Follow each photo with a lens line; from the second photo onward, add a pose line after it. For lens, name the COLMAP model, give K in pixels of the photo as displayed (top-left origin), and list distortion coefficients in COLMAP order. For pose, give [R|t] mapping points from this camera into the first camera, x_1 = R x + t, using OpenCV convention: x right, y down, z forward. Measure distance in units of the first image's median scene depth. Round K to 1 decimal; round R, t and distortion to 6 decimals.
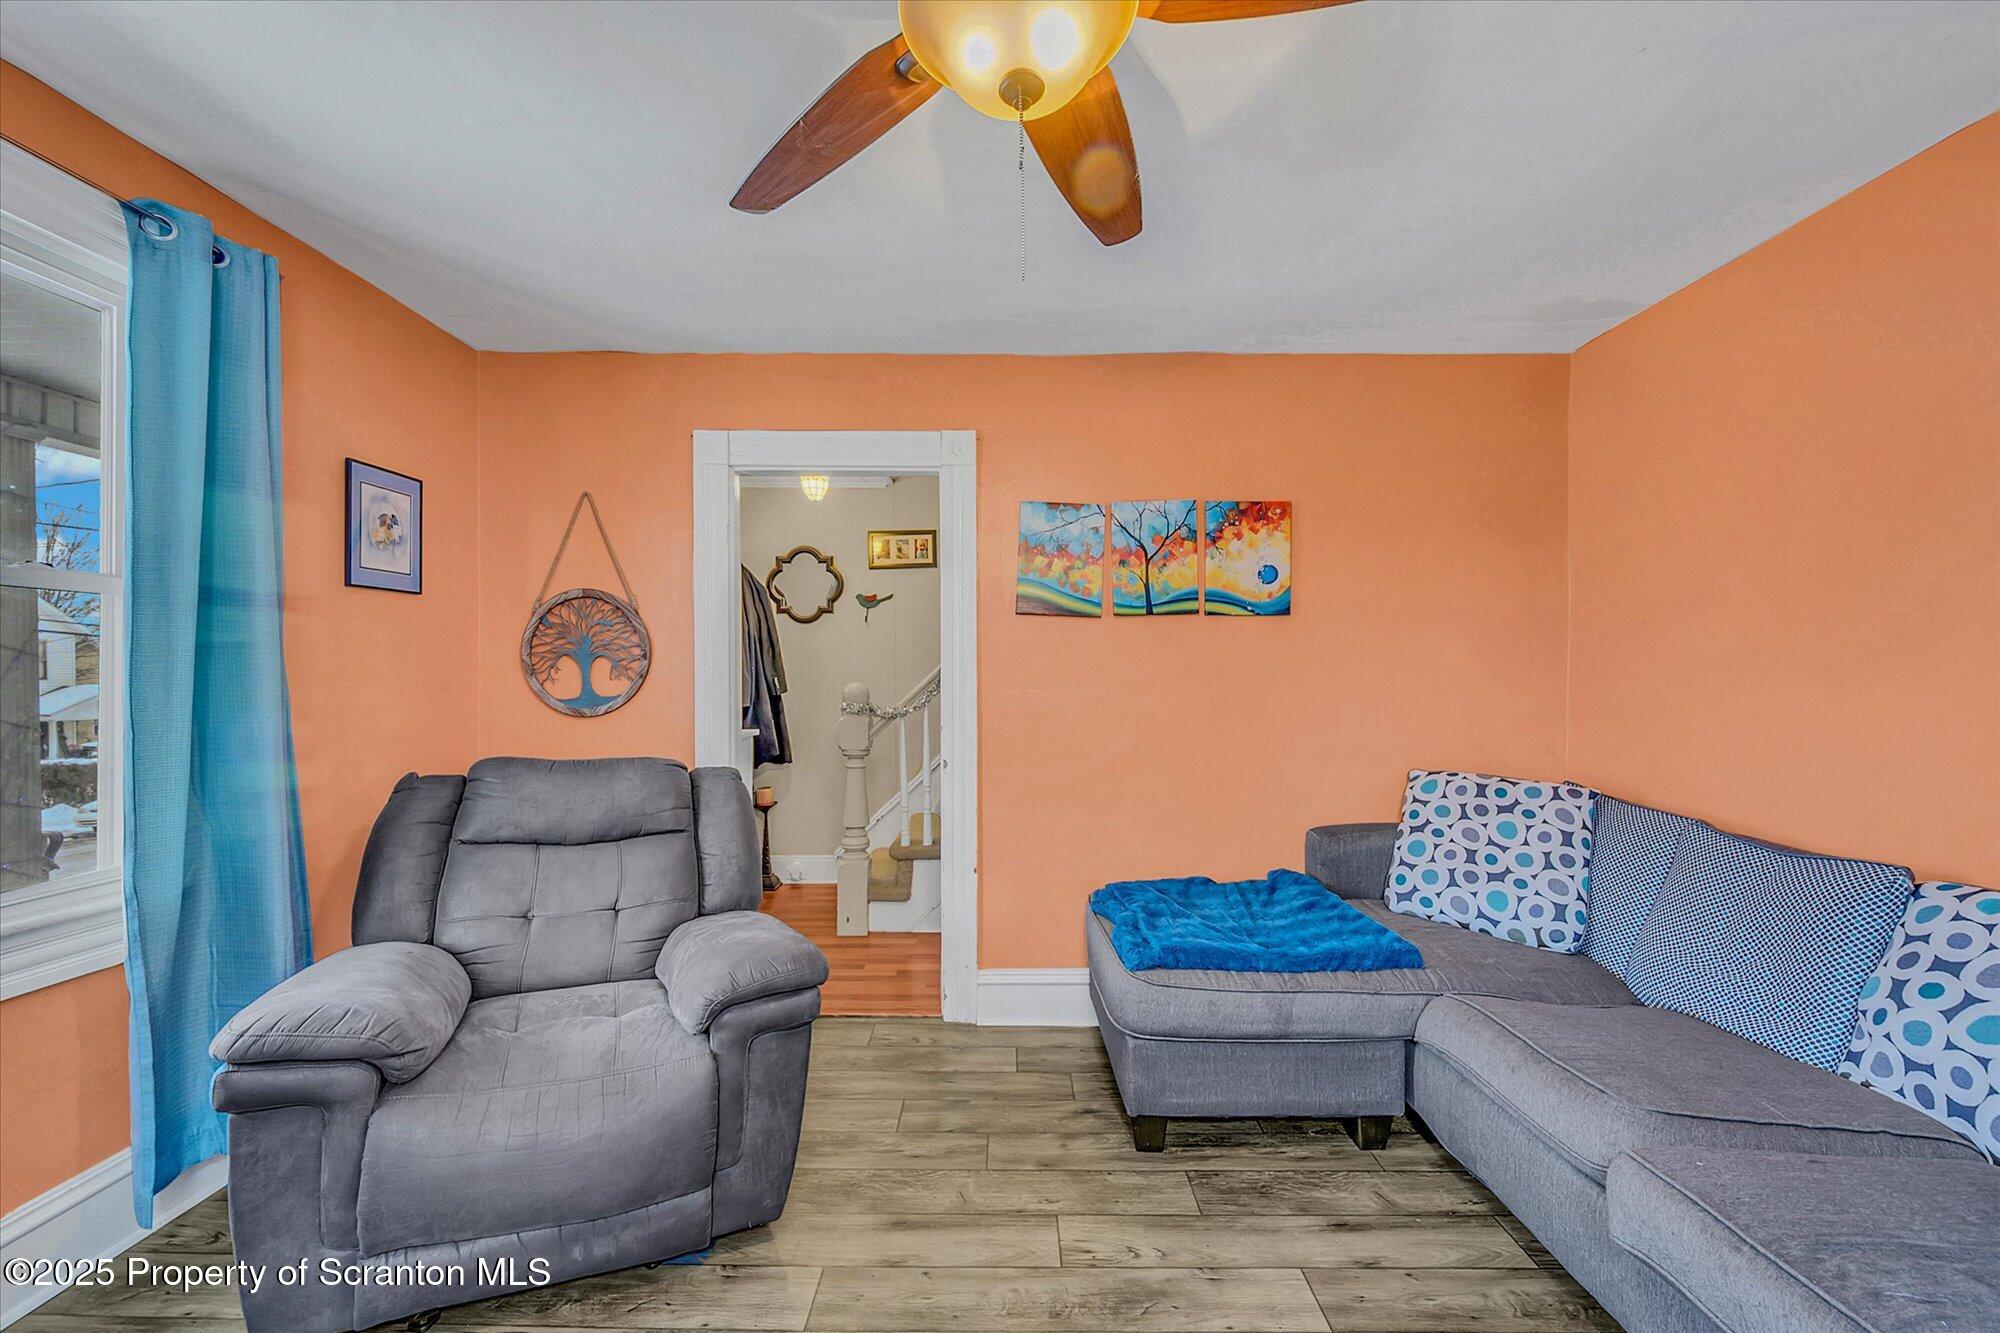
lens RADIAL K [[795.4, 0, 1004.0], [0, 795.4, 676.9], [0, 0, 1]] dist [0.000808, 0.000075]
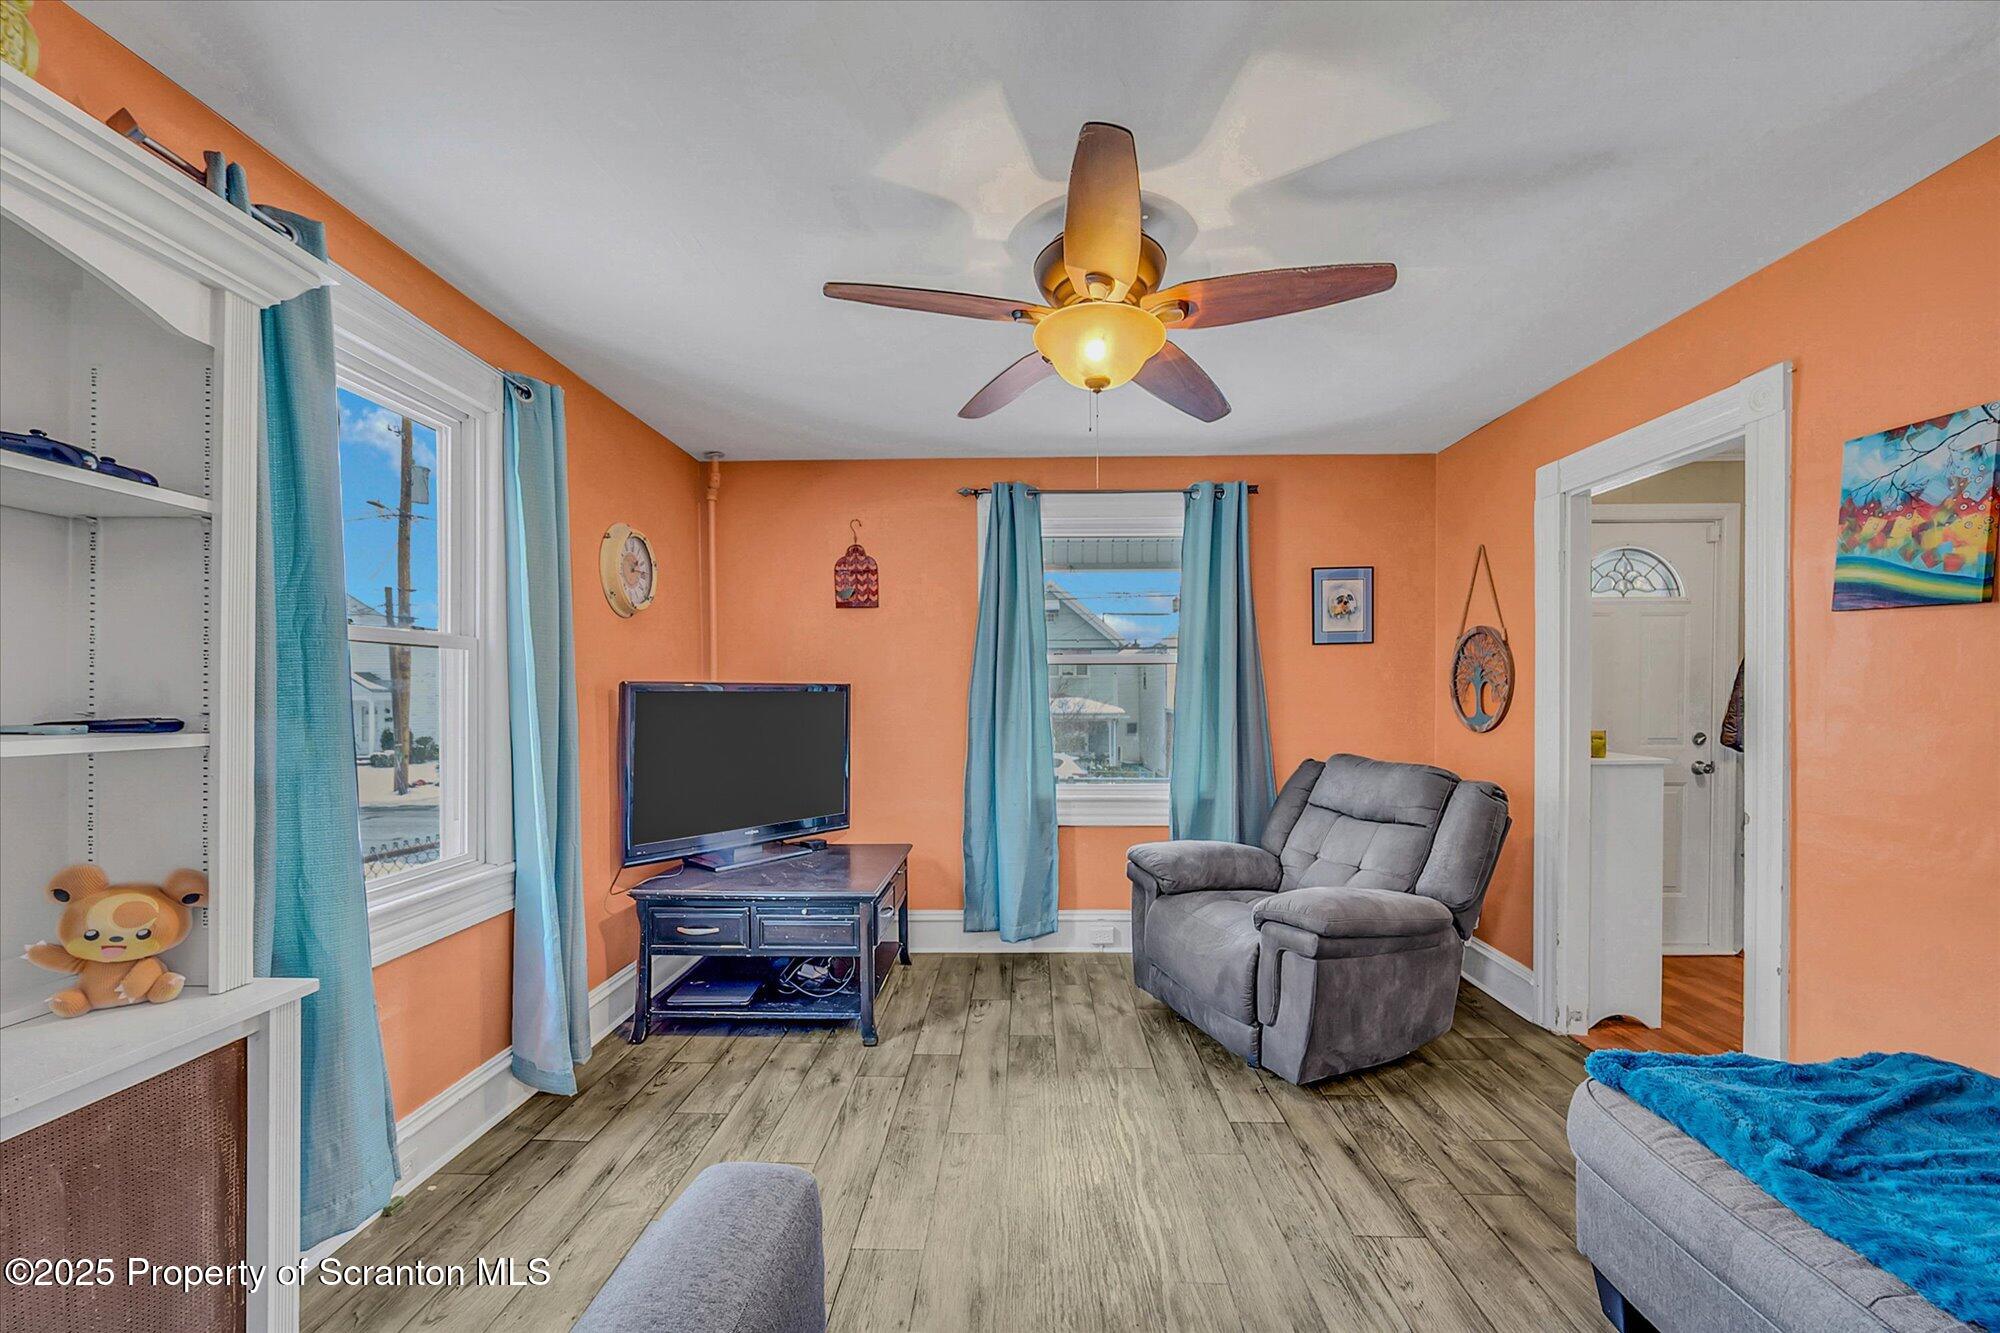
lens RADIAL K [[813.5, 0, 1022.4], [0, 813.5, 692.1], [0, 0, 1]] dist [0.001237, 0.000242]
pose [[0.004022, 0.000028, -0.999992, 0.715777], [0.006159, 0.999981, 0.000053, -0.015346], [0.999973, -0.006159, 0.004022, 0.313182]]
